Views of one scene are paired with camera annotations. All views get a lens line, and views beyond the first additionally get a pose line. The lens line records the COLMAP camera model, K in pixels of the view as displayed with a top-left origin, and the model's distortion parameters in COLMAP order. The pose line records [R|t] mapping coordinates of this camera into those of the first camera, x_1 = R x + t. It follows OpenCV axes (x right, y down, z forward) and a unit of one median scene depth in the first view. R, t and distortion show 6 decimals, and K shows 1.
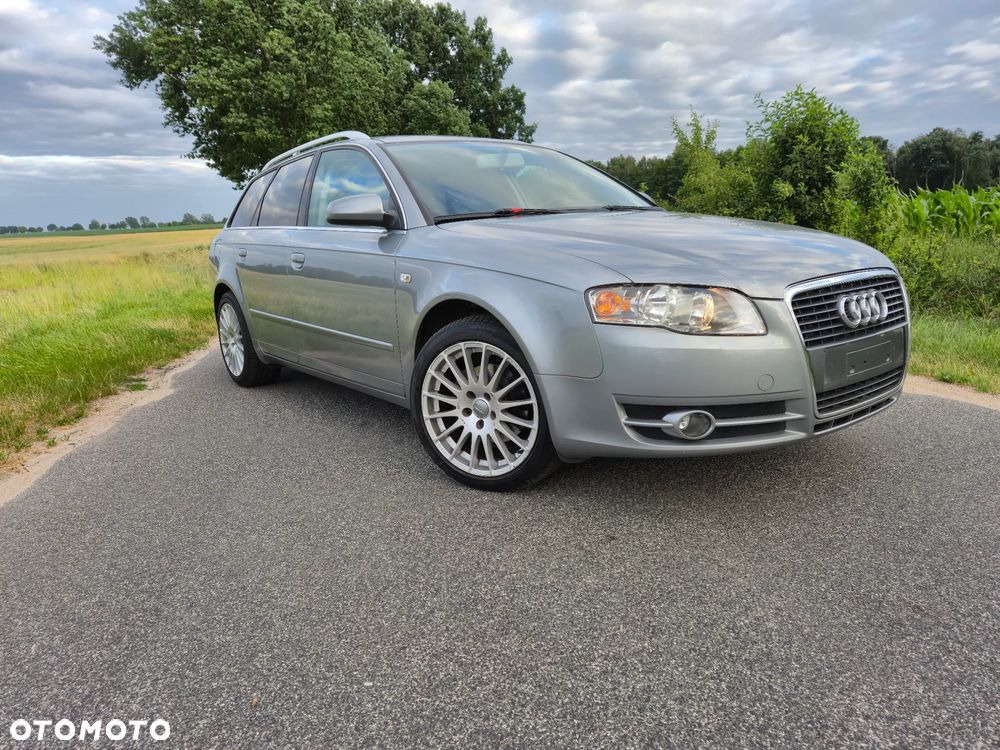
lens RADIAL K [[671.8, 0, 517.6], [0, 671.8, 386.0], [0, 0, 1]] dist [0.057789, -0.050617]
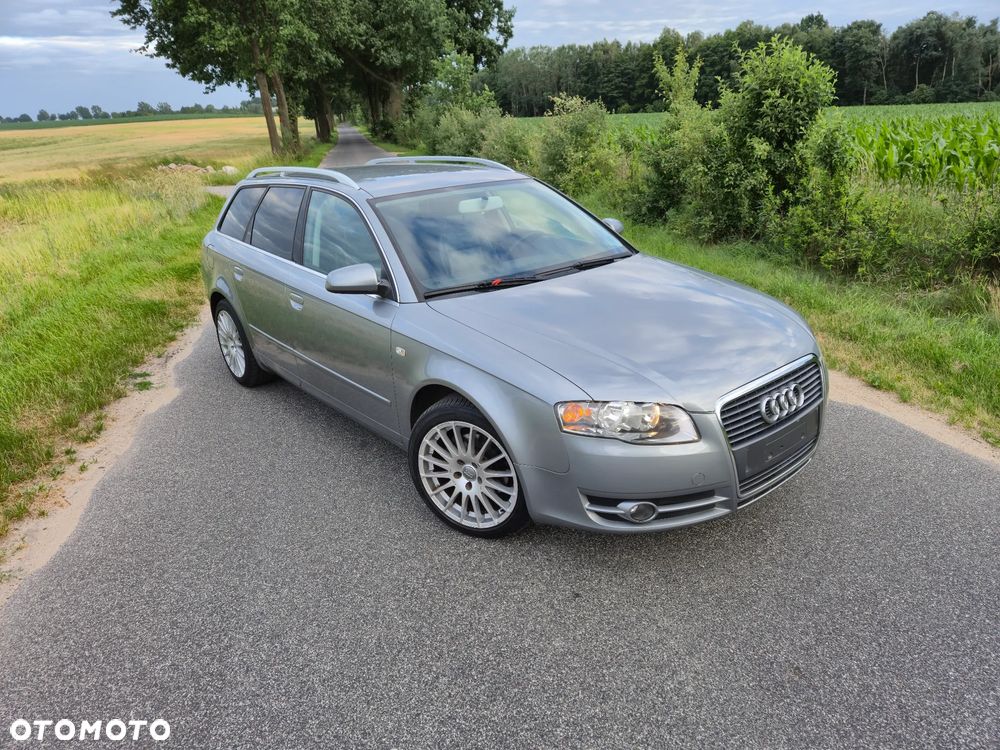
lens RADIAL K [[671.8, 0, 524.4], [0, 671.8, 380.1], [0, 0, 1]] dist [0.057789, -0.050617]
pose [[0.999244, -0.014562, 0.036043, 0.002323], [0.009373, 0.990085, 0.140154, -0.300730], [-0.037726, -0.139711, 0.989473, -0.162930]]
